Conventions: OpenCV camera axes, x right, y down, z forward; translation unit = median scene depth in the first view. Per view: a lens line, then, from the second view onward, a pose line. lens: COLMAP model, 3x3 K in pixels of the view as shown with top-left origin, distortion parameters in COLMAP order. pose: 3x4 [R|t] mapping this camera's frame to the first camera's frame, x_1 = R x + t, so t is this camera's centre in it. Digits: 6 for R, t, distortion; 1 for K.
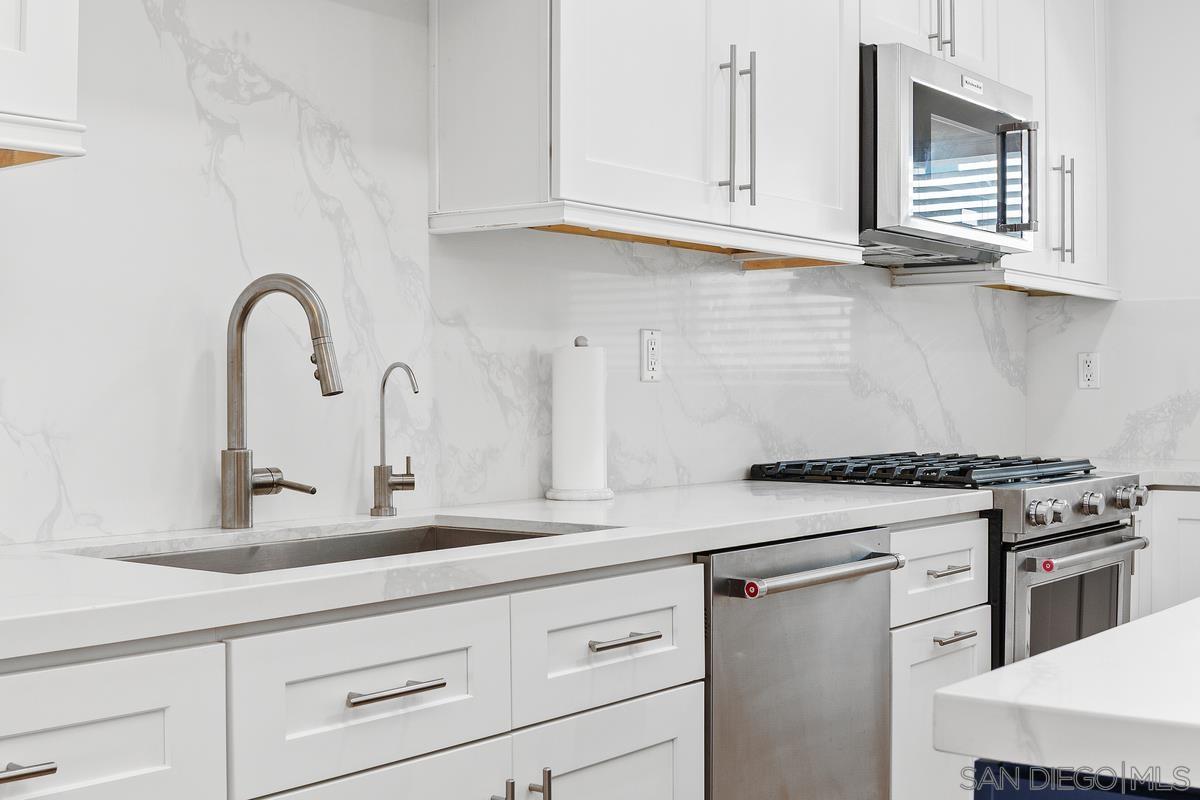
lens RADIAL K [[1506.8, 0, 600.0], [0, 1506.8, 400.0], [0, 0, 1]] dist [-0.015935, -0.040365]
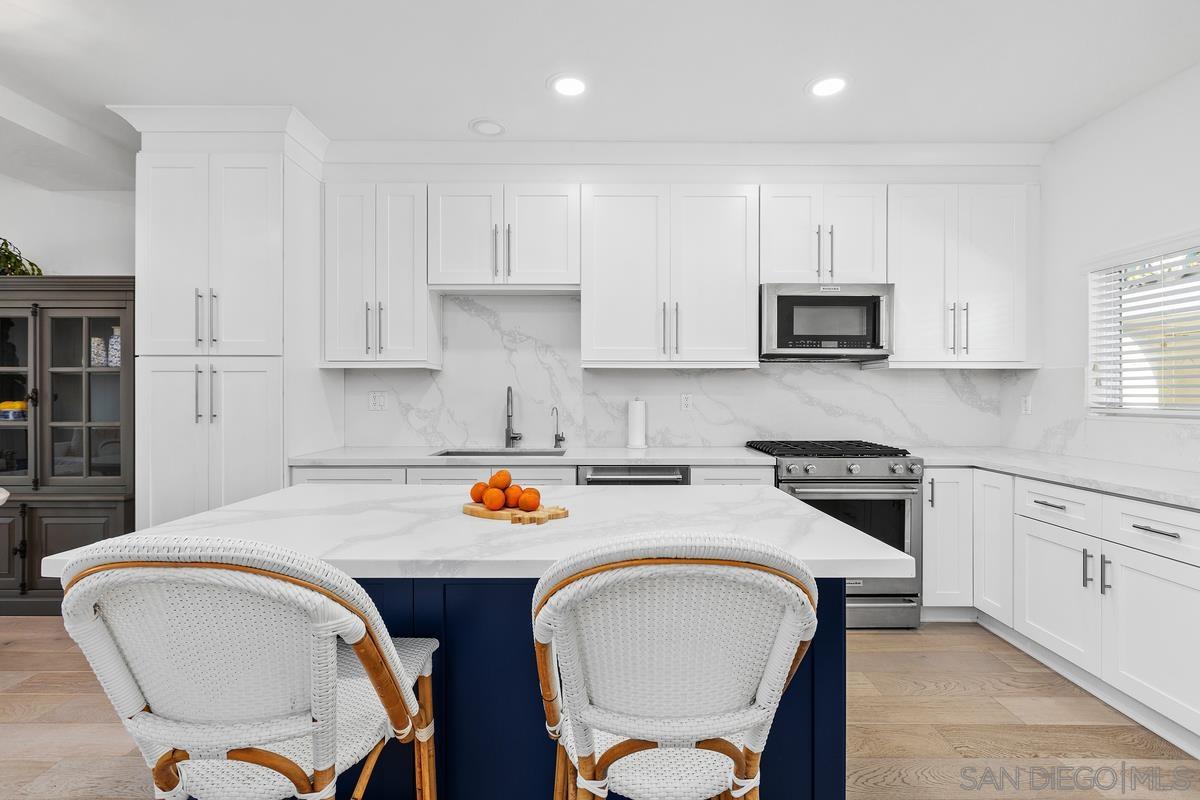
lens RADIAL K [[530.1, 0, 602.5], [0, 530.1, 395.4], [0, 0, 1]] dist [-0.001899, -0.000070]
pose [[0.615358, 0.001517, -0.788247, 0.879034], [-0.005464, 0.999982, -0.002341, -0.045988], [0.788229, 0.005747, 0.615355, 0.252183]]
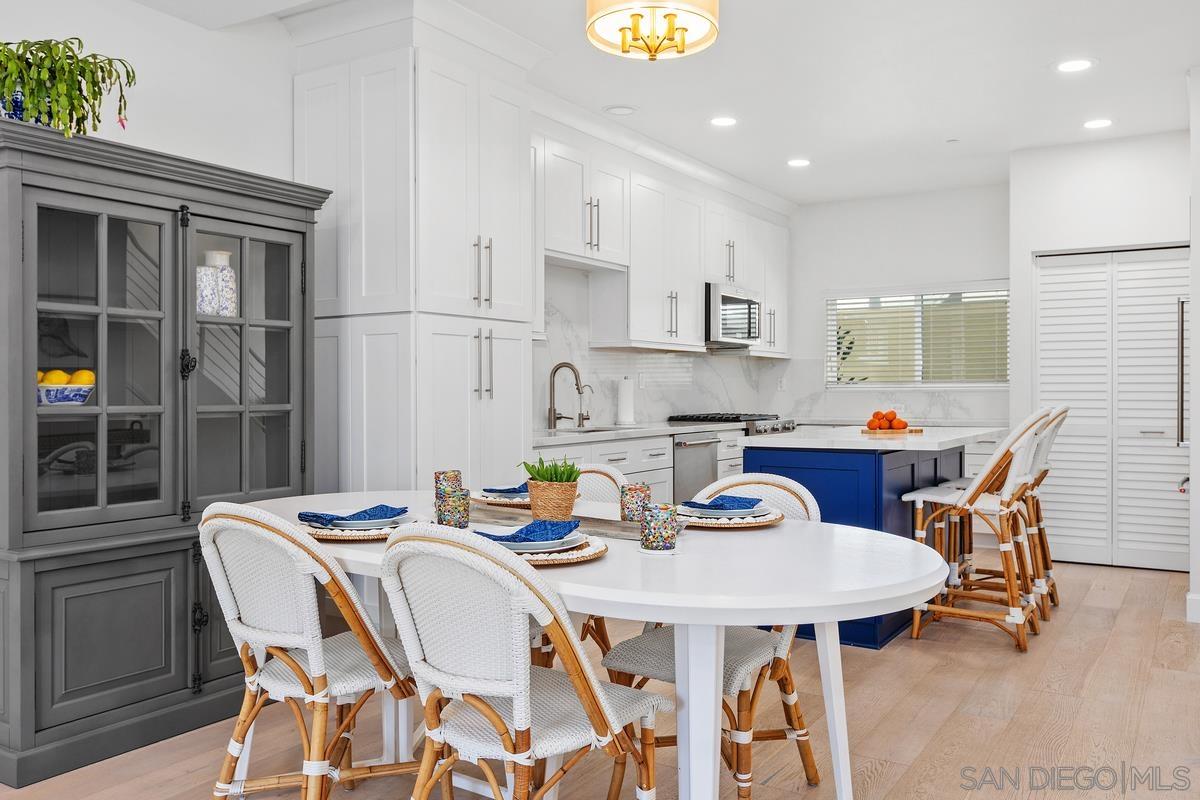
lens RADIAL K [[995.3, 0, 600.0], [0, 995.3, 400.0], [0, 0, 1]] dist [-0.005307, 0.004380]
pose [[0.994005, -0.001543, 0.109324, -0.328340], [0.001057, 0.999989, 0.004501, 0.001100], [-0.109330, -0.004359, 0.993996, -1.255975]]
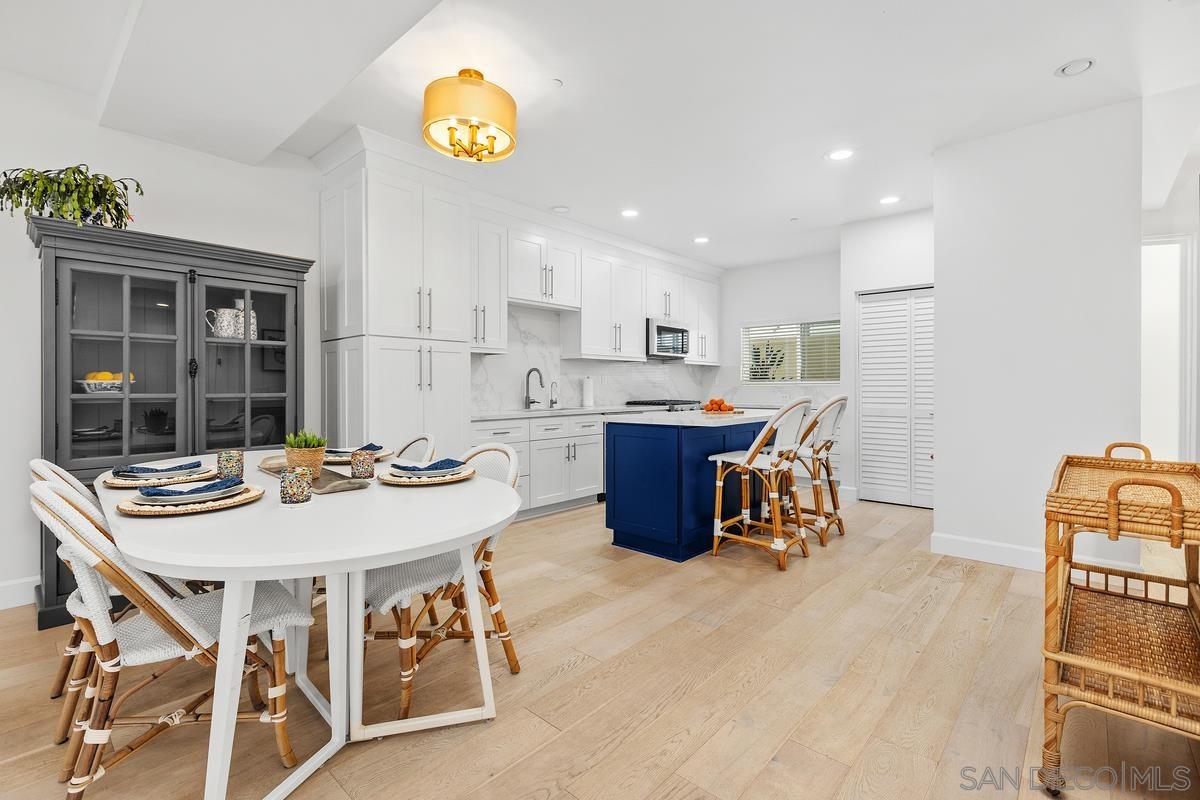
lens RADIAL K [[548.0, 0, 600.2], [0, 548.0, 392.4], [0, 0, 1]] dist [-0.002064, -0.000035]
pose [[0.997434, -0.000003, -0.071586, 0.179555], [0.000330, 0.999990, 0.004550, 0.005813], [0.071585, -0.004562, 0.997424, -1.014629]]
